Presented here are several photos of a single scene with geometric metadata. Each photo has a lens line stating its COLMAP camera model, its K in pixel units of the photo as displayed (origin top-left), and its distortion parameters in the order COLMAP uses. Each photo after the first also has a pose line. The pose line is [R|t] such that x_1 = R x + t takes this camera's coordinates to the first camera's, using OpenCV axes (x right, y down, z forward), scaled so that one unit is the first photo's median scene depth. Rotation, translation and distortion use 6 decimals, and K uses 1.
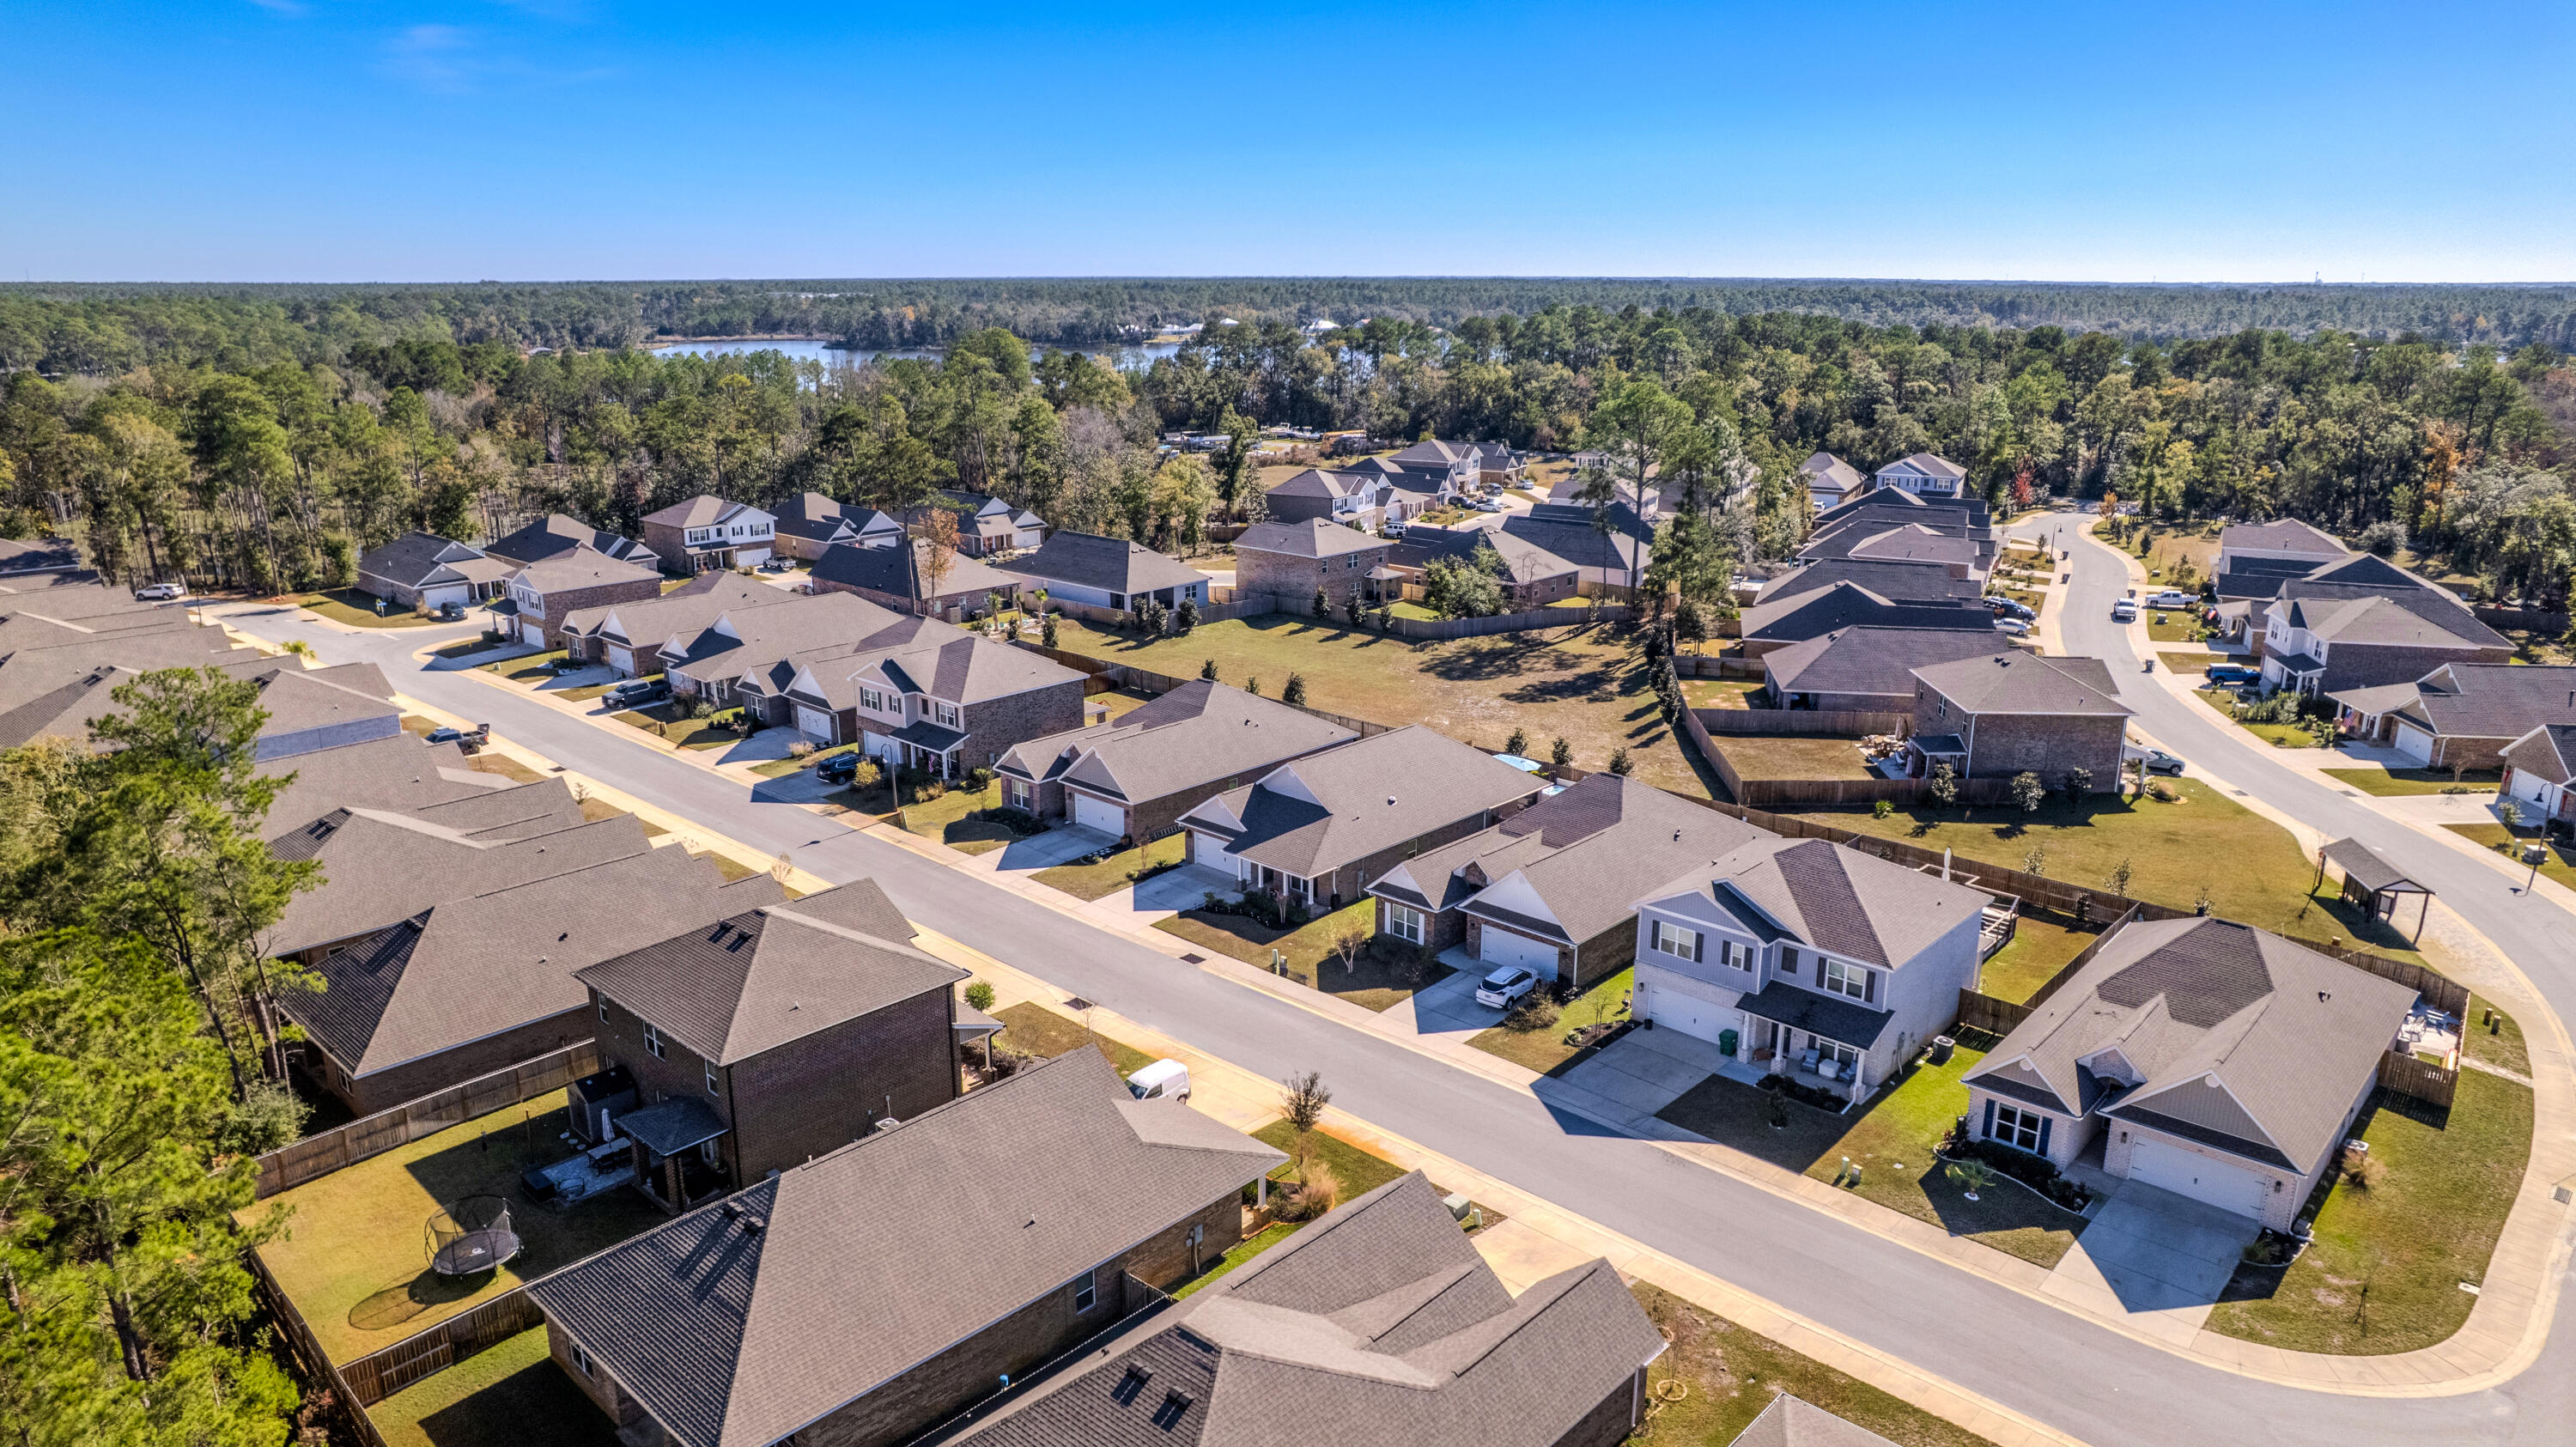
lens RADIAL K [[1647.3, 0, 1289.8], [0, 1647.3, 726.3], [0, 0, 1]] dist [-0.038269, 0.019722]
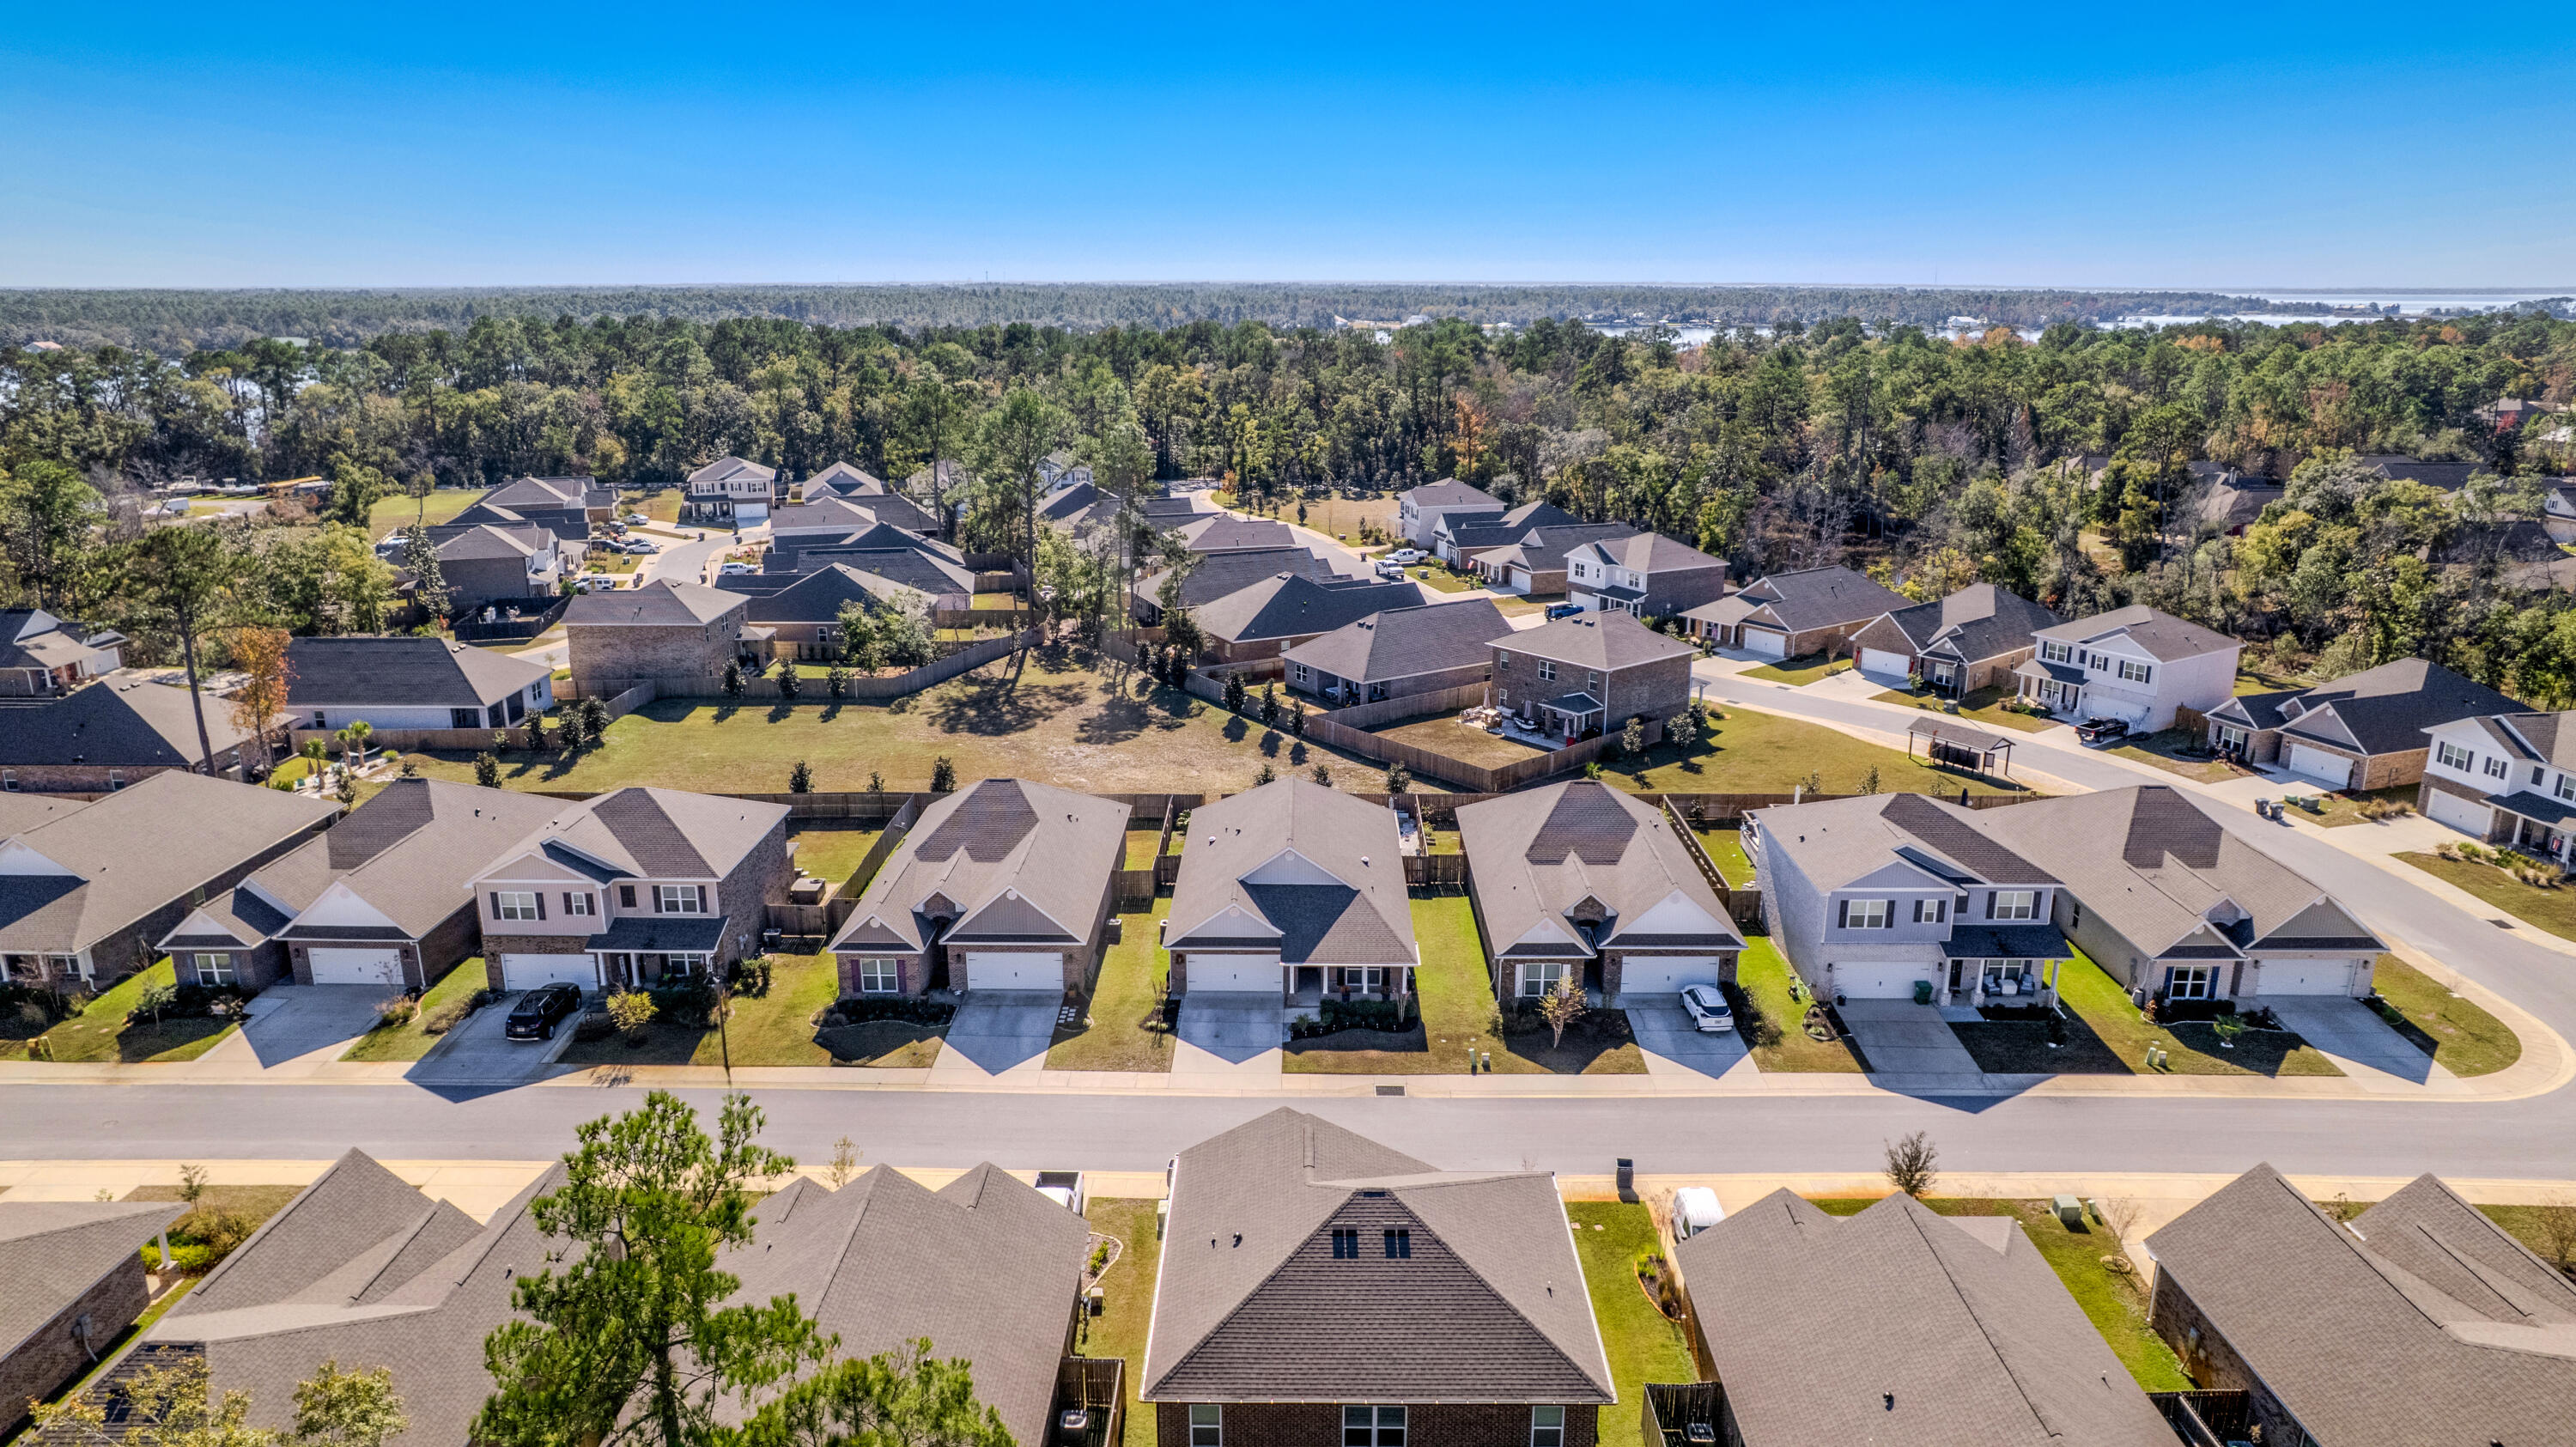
lens RADIAL K [[1647.3, 0, 1282.1], [0, 1647.3, 735.1], [0, 0, 1]] dist [-0.038269, 0.019722]
pose [[0.743523, -0.180954, 0.643761, -0.583376], [0.179294, 0.981388, 0.068779, -0.100959], [-0.644226, 0.064283, 0.762129, 0.365402]]
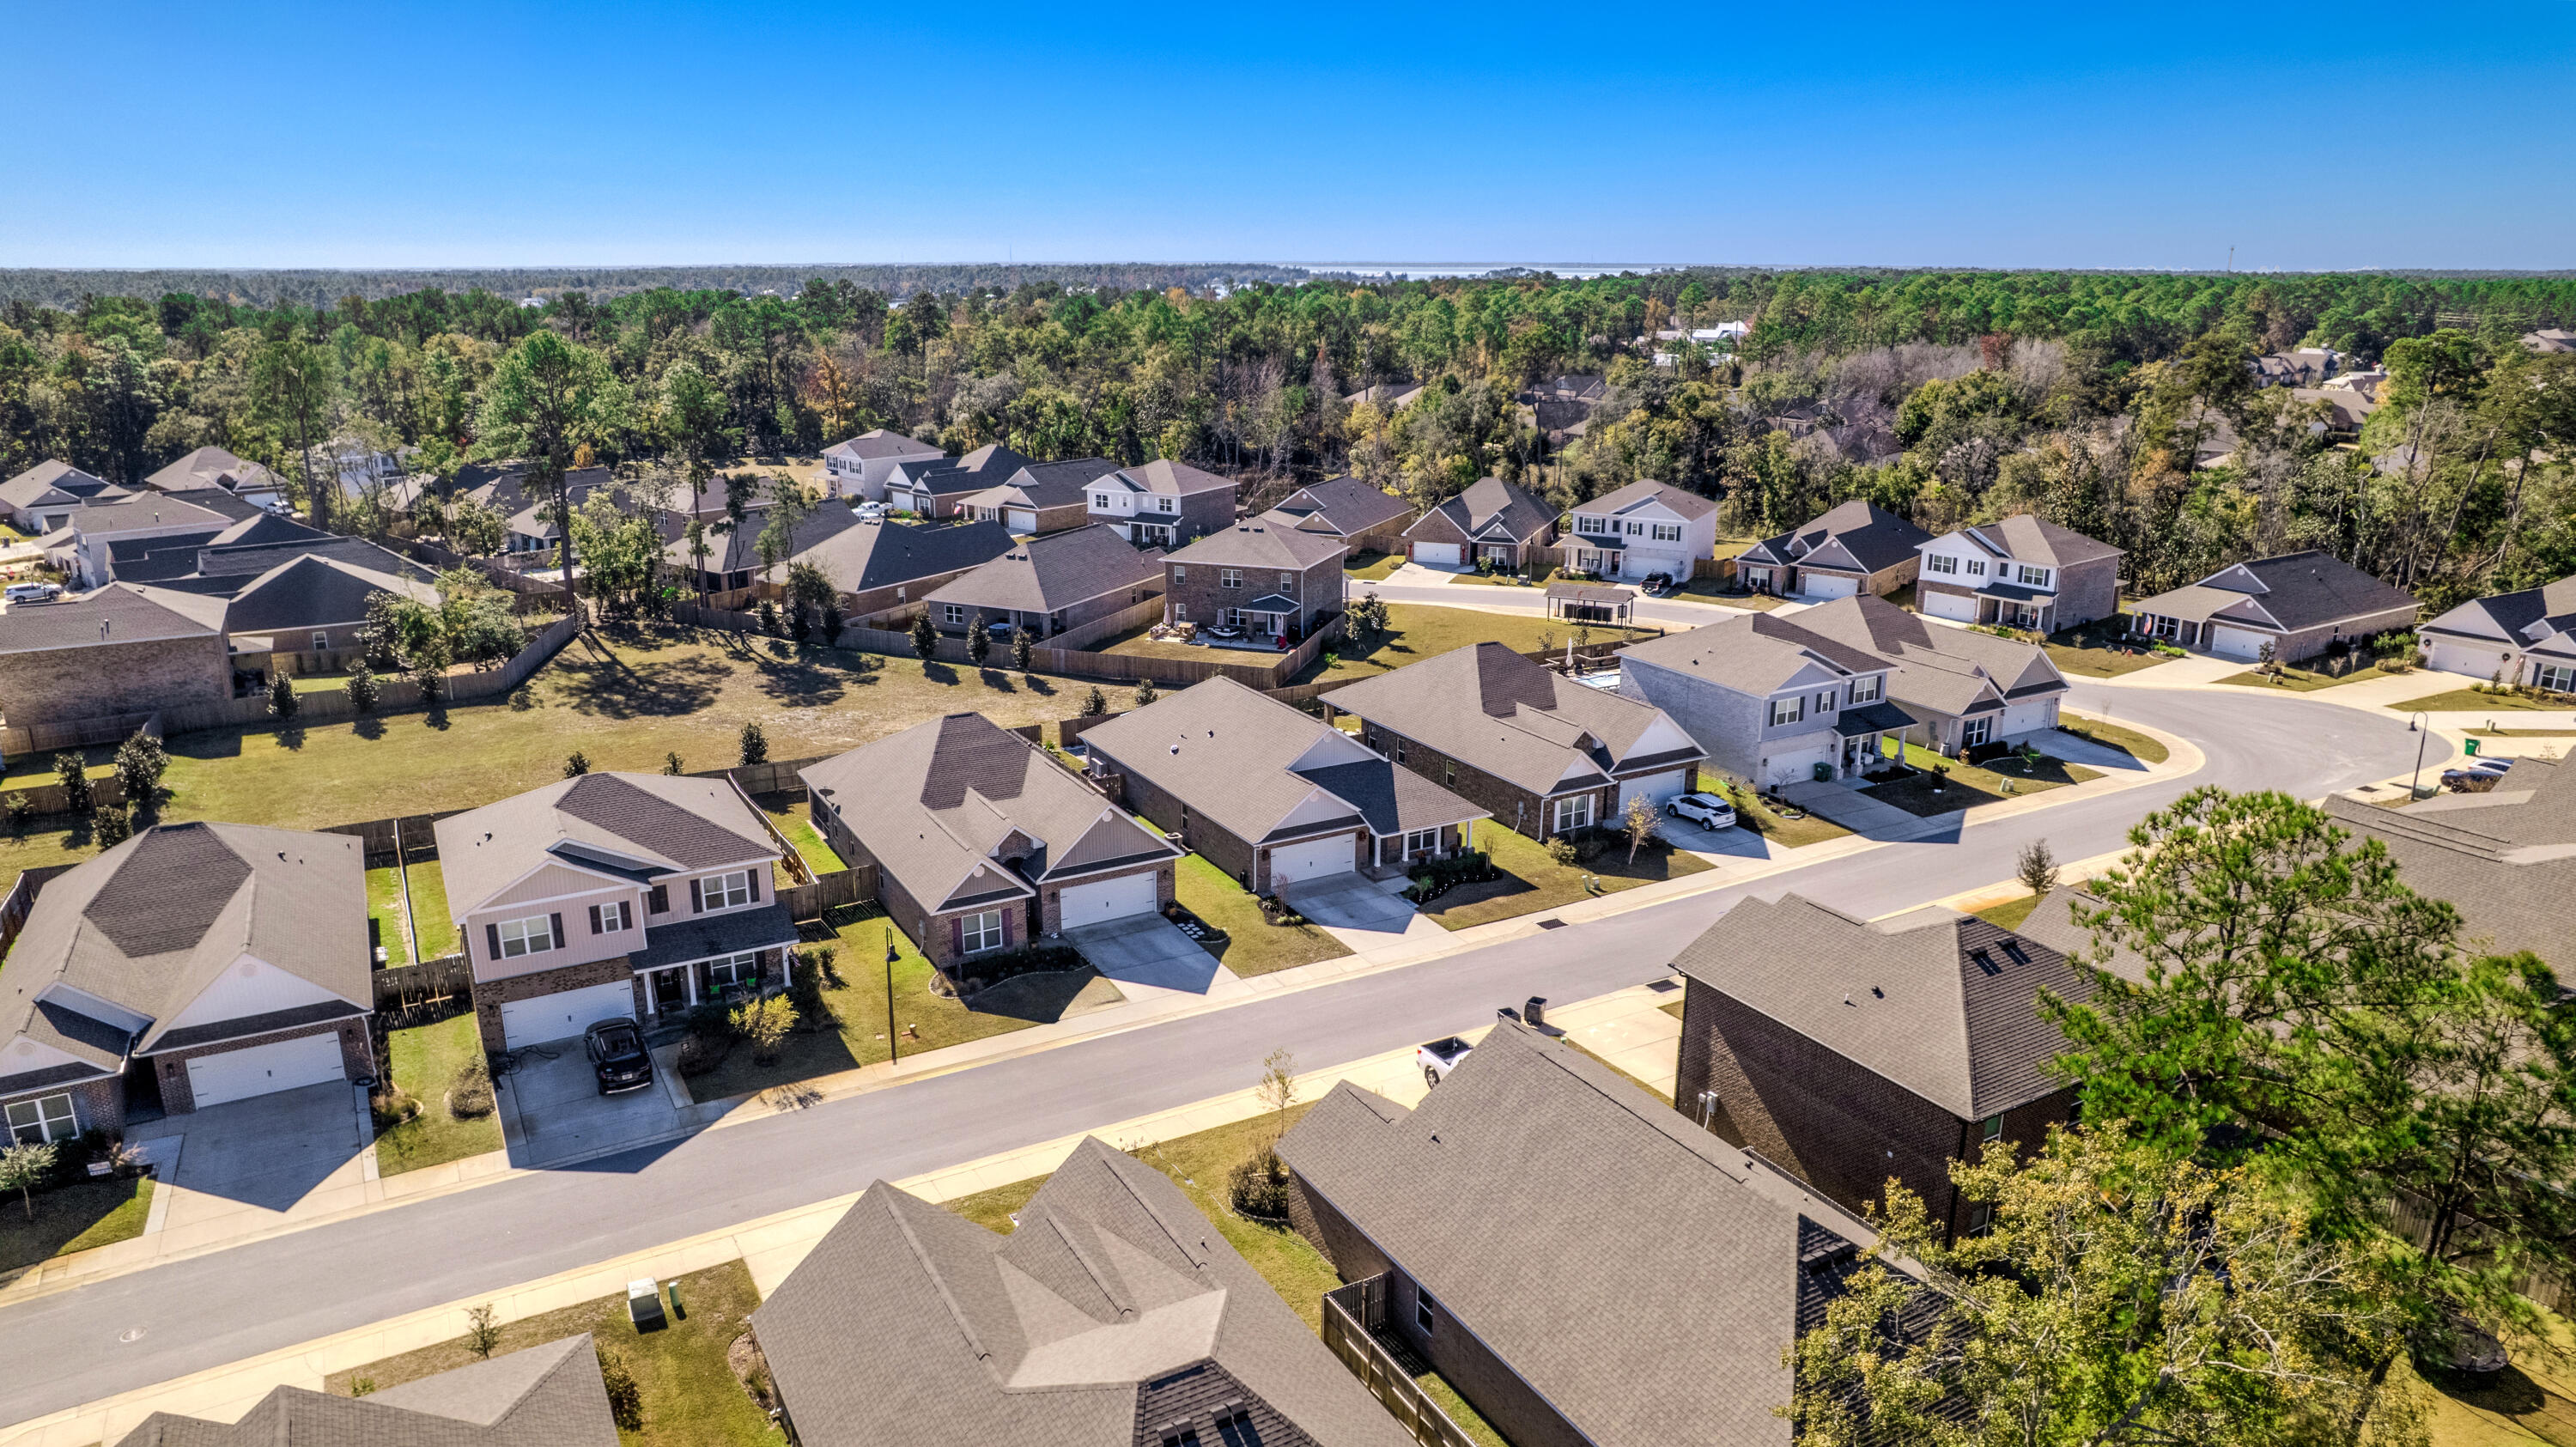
lens RADIAL K [[1647.3, 0, 1274.6], [0, 1647.3, 735.6], [0, 0, 1]] dist [-0.038269, 0.019722]
pose [[0.307018, -0.267014, 0.913479, -0.848711], [0.253903, 0.948027, 0.191776, -0.155703], [-0.917209, 0.173057, 0.358858, 0.766945]]
